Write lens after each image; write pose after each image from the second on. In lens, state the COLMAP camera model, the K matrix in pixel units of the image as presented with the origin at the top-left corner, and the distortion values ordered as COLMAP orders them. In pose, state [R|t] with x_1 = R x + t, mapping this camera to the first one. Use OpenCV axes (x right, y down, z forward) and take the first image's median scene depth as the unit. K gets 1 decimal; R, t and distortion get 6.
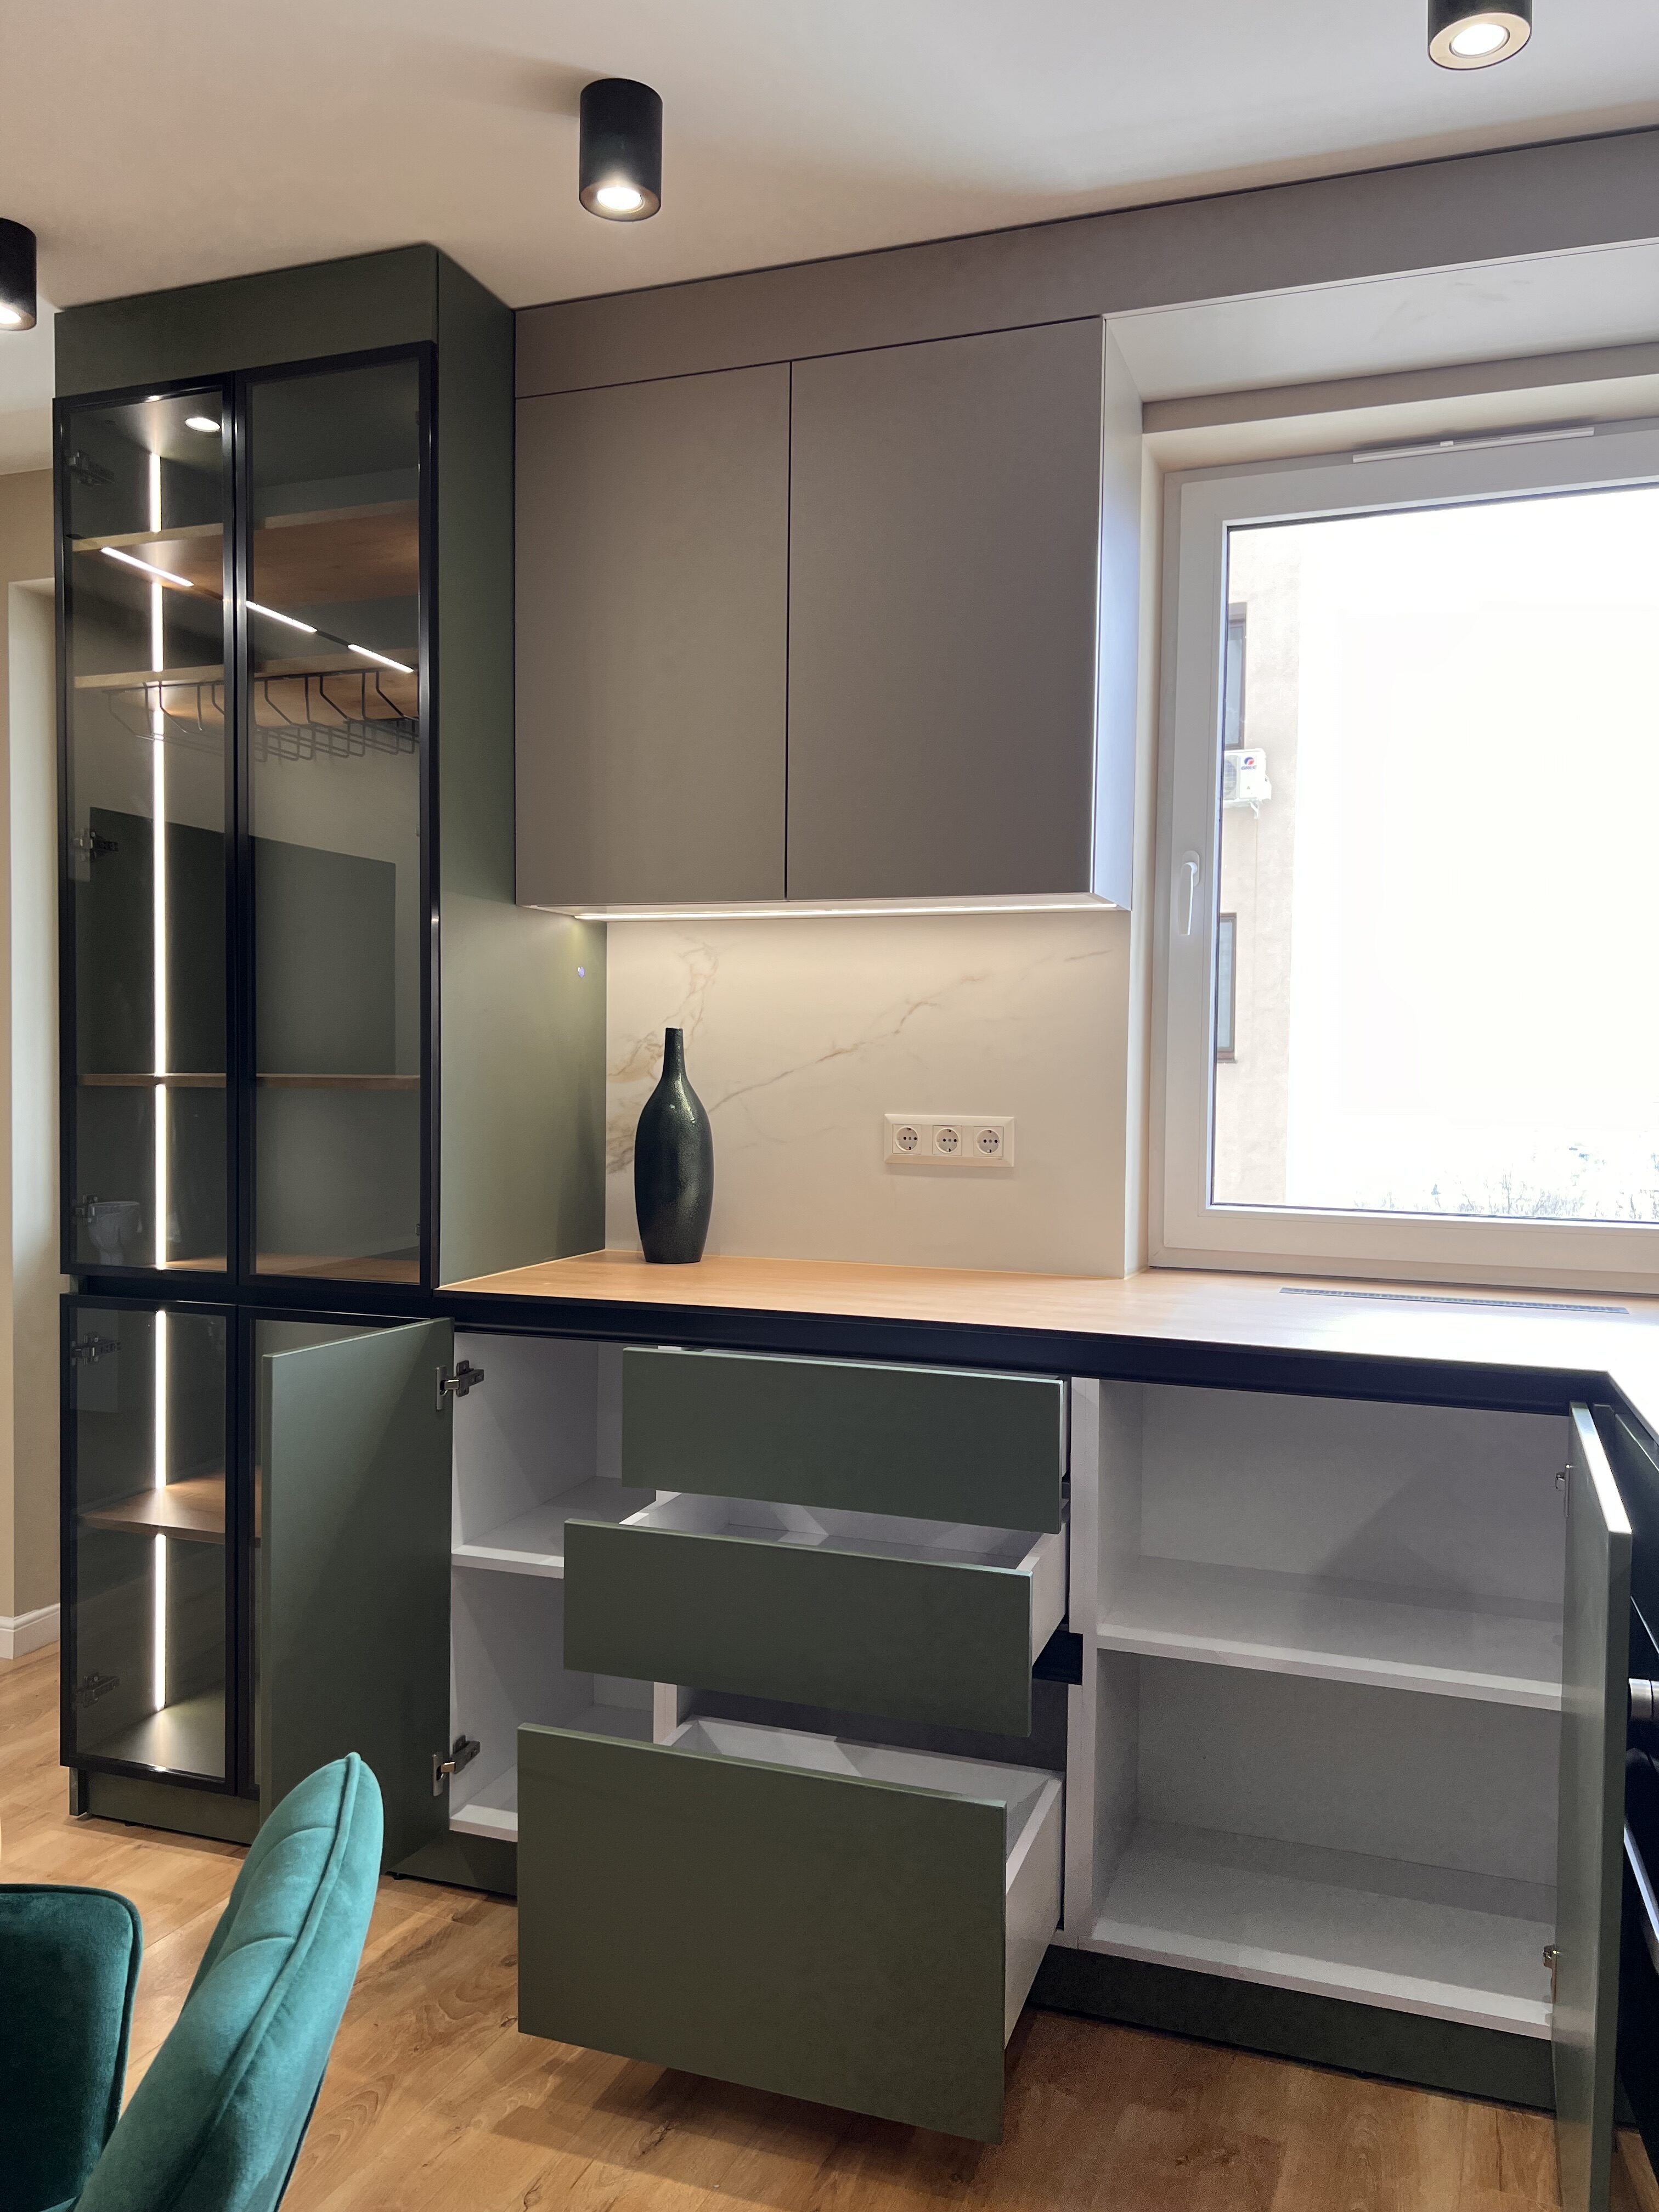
lens RADIAL K [[1629.7, 0, 830.2], [0, 1629.7, 1124.8], [0, 0, 1]] dist [0.078599, -0.111002]
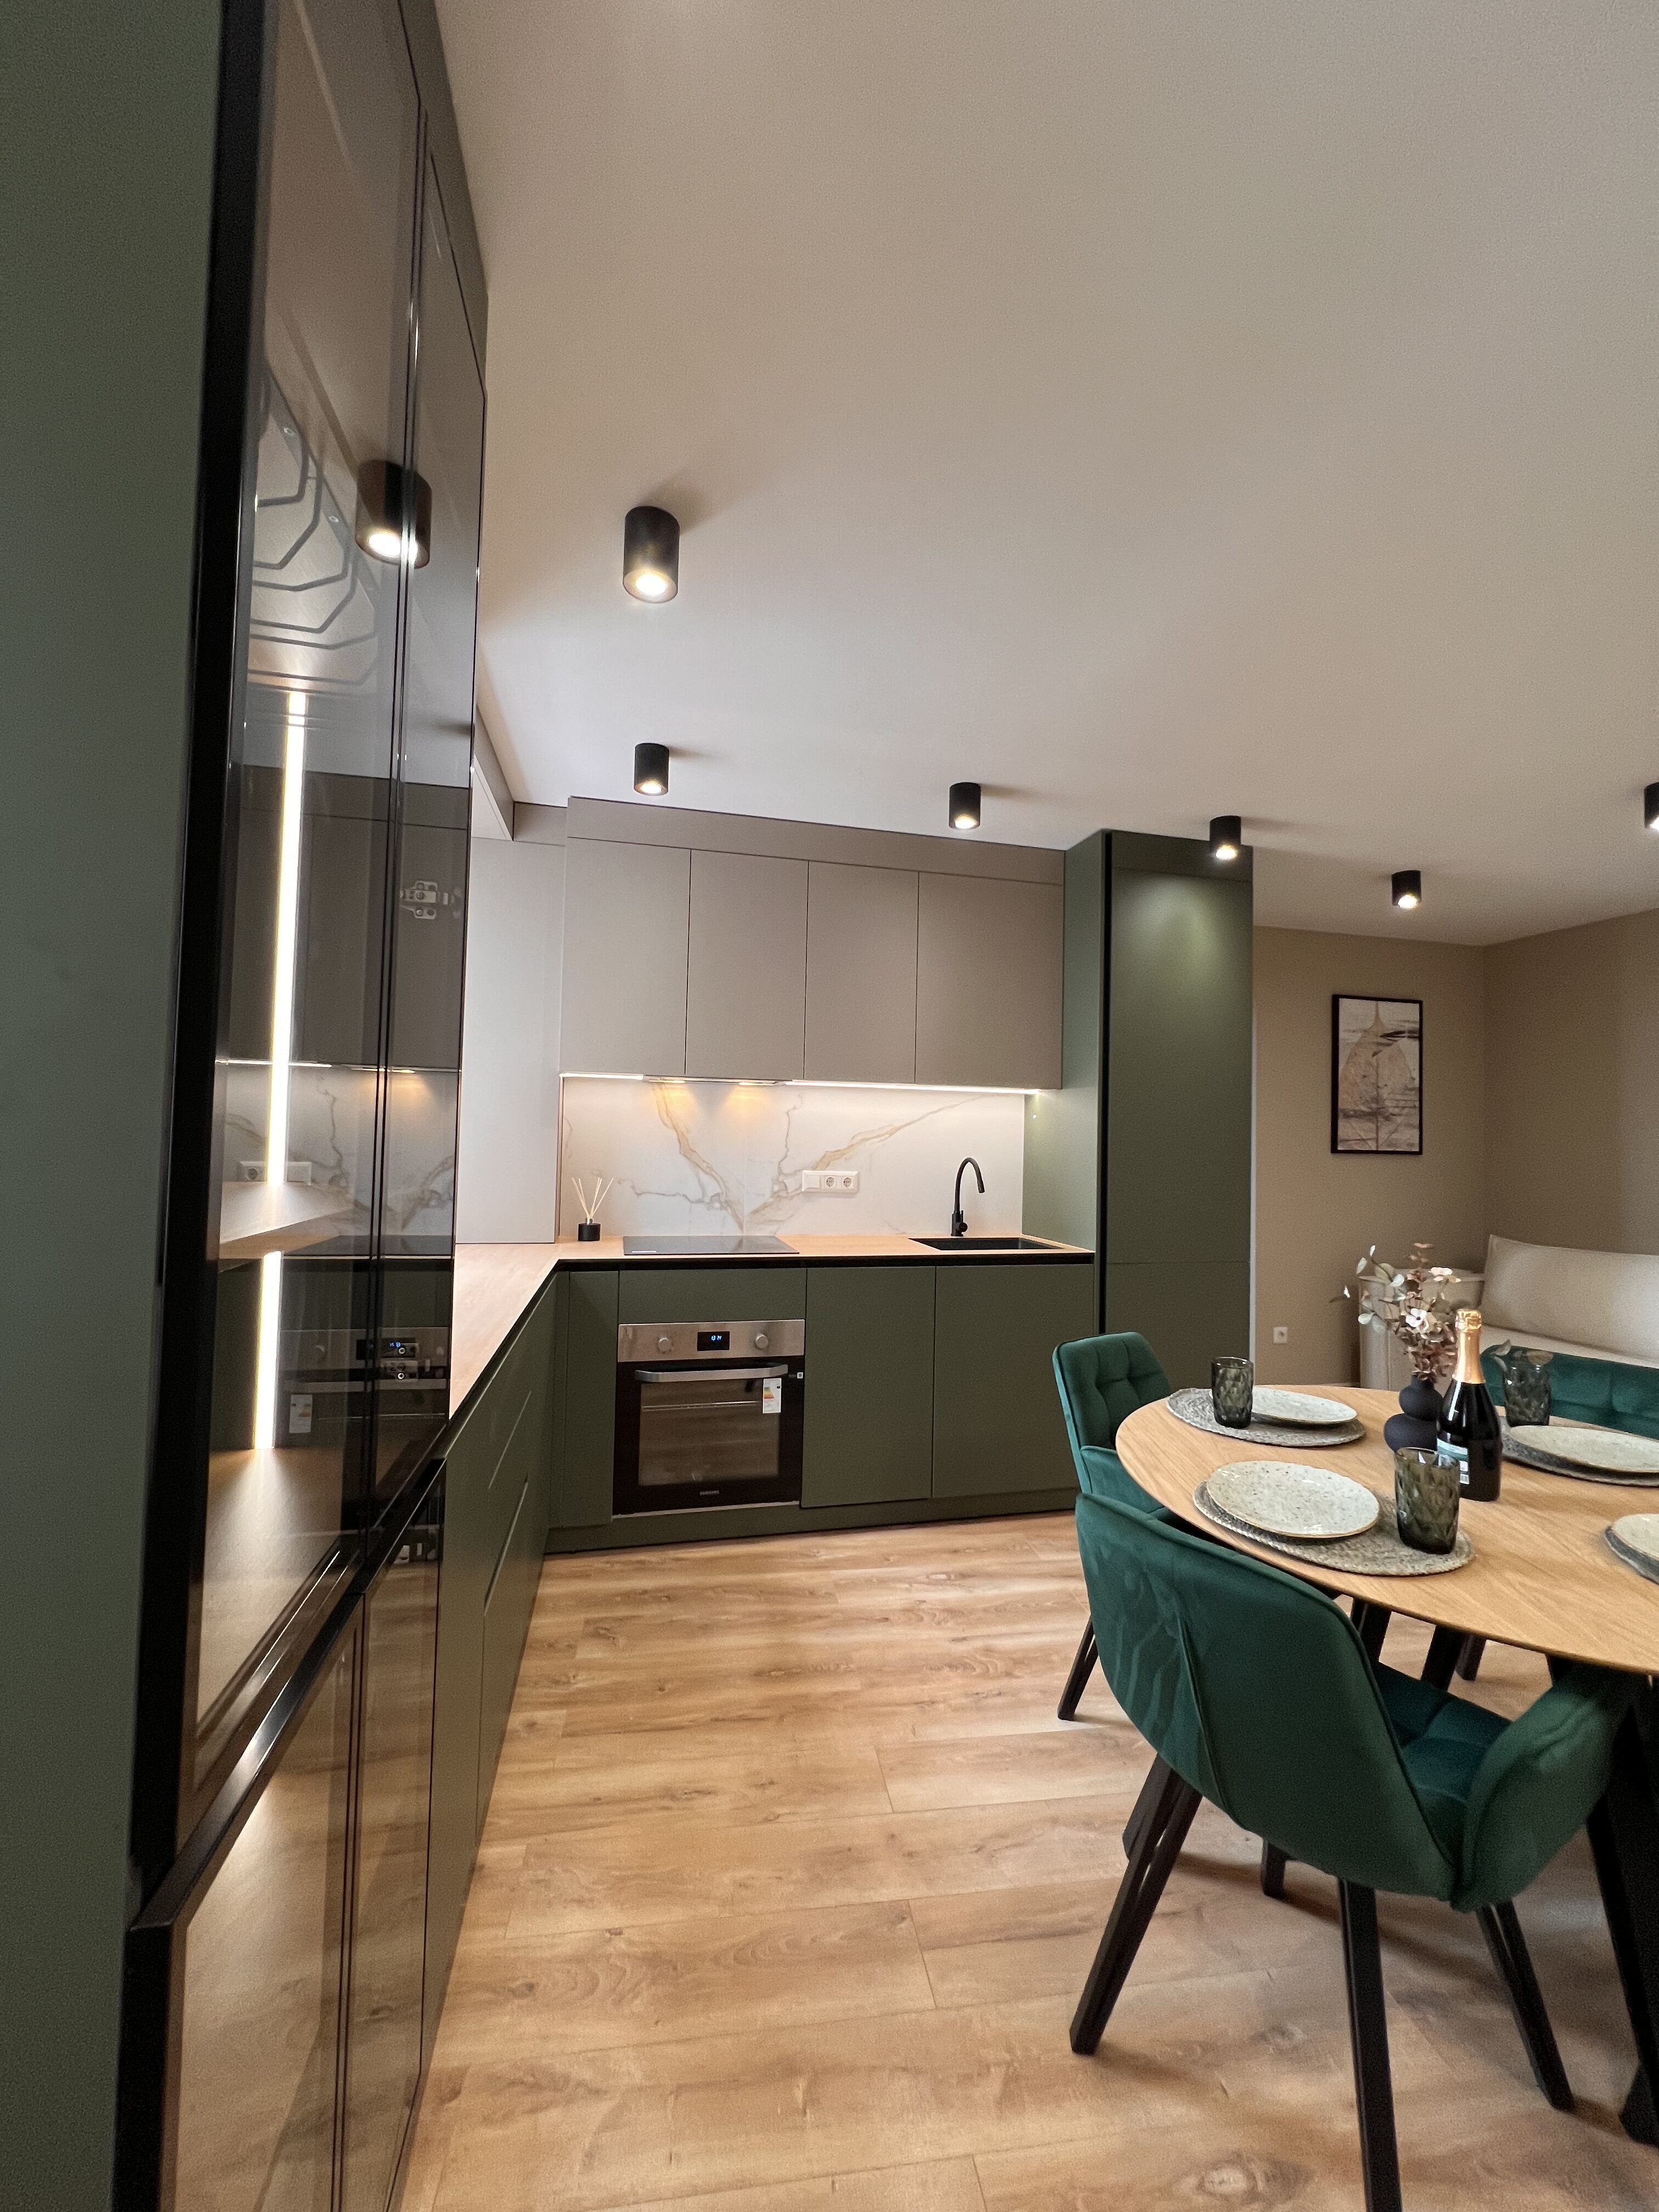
lens RADIAL K [[885.8, 0, 829.5], [0, 885.8, 1106.0], [0, 0, 1]] dist [-0.001550, -0.000259]
pose [[-0.518515, 0.011395, 0.854992, -0.671737], [0.009083, 0.999928, -0.007818, -0.055190], [-0.855020, 0.003712, -0.518582, 0.947369]]
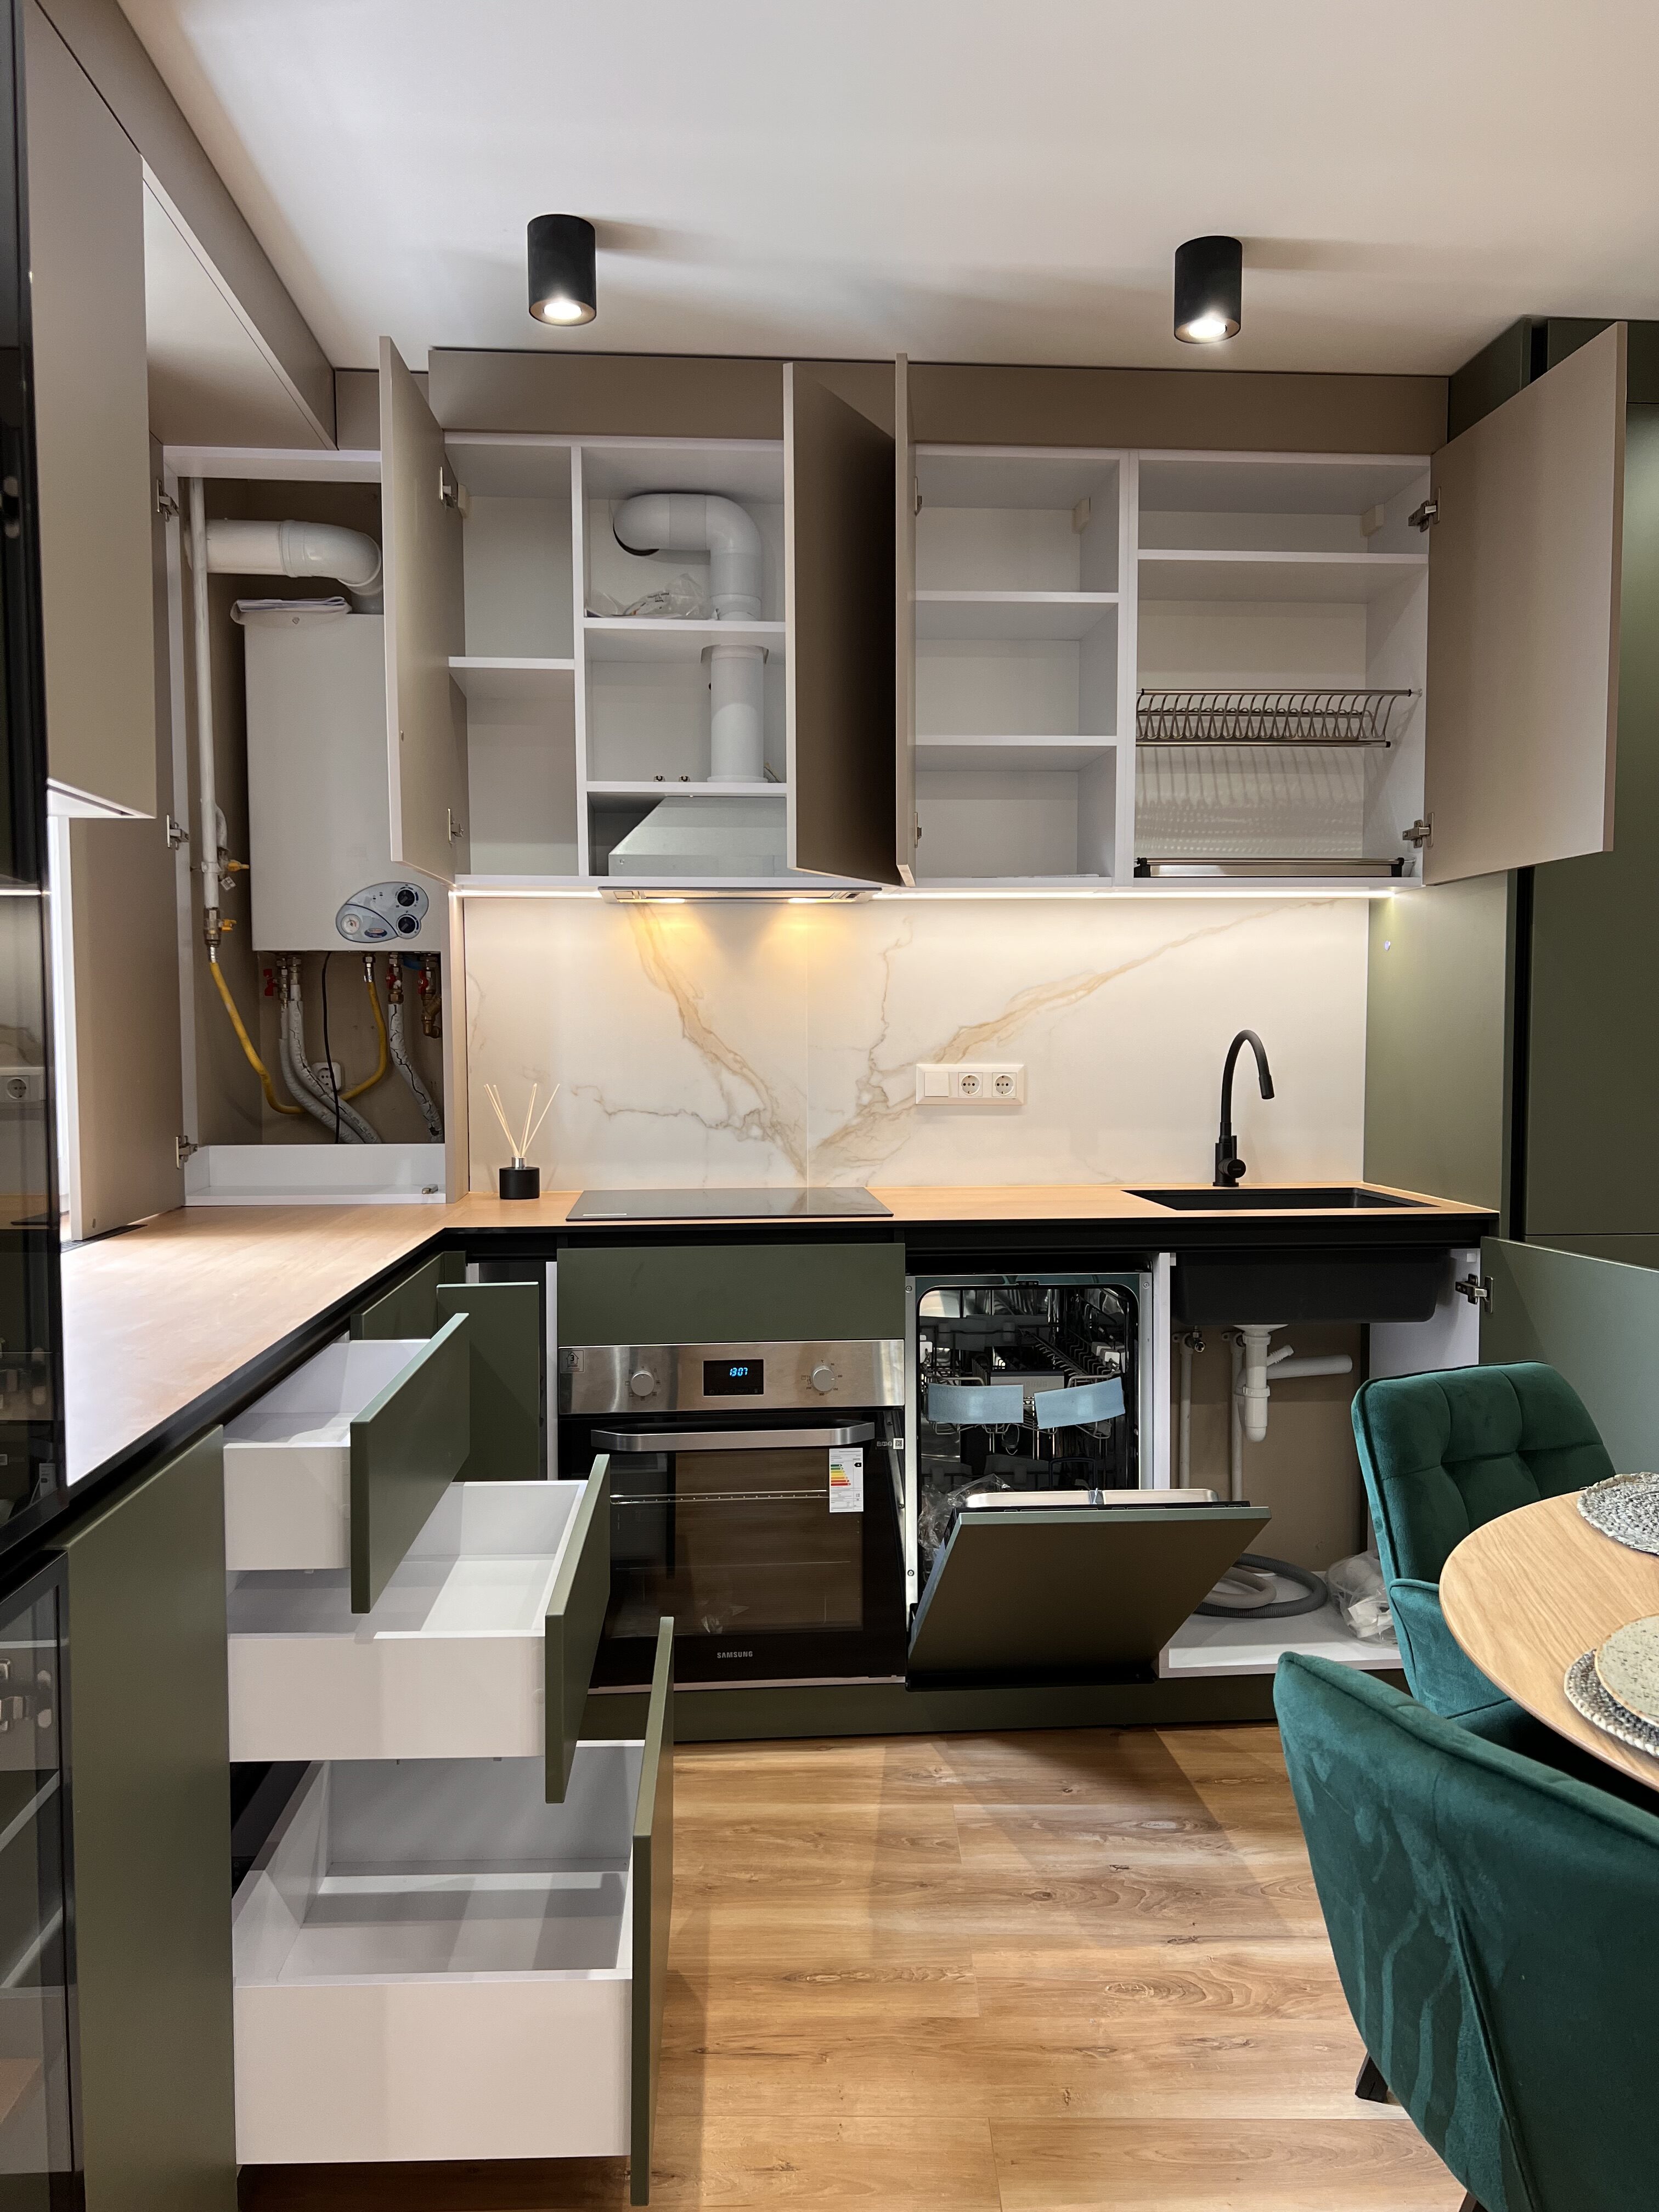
lens RADIAL K [[1658.6, 0, 817.9], [0, 1658.6, 1119.5], [0, 0, 1]] dist [0.096102, -0.136597]
pose [[-0.379232, -0.056886, 0.923551, -0.689674], [0.040135, 0.996158, 0.077838, -0.031142], [-0.924431, 0.066586, -0.375492, 0.861178]]
